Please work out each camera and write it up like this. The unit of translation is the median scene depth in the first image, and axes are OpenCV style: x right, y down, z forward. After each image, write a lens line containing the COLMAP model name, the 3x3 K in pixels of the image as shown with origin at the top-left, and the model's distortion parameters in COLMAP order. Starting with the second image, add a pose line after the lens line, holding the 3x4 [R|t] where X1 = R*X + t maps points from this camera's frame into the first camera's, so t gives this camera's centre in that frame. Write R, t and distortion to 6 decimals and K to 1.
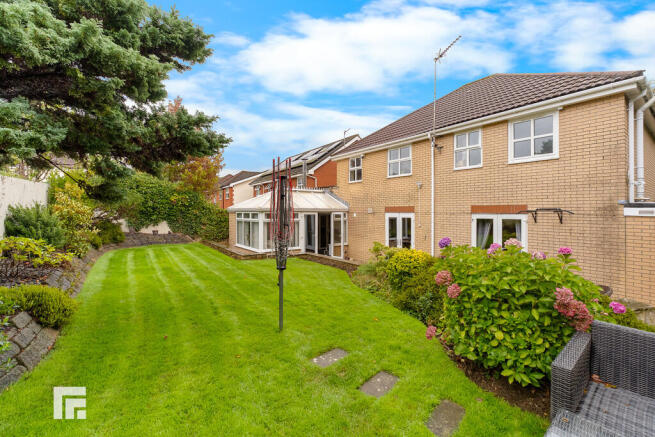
lens RADIAL K [[282.5, 0, 337.1], [0, 282.5, 215.9], [0, 0, 1]] dist [-0.001011, 0.000229]
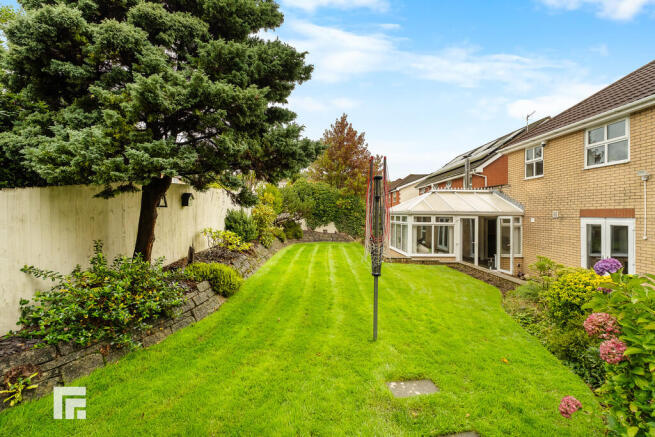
lens RADIAL K [[282.5, 0, 337.1], [0, 282.5, 215.9], [0, 0, 1]] dist [-0.001011, 0.000229]
pose [[0.814185, 0.010674, -0.580508, 0.091837], [-0.017037, 0.999840, -0.005511, -0.001169], [0.580356, 0.014377, 0.814236, 0.058873]]
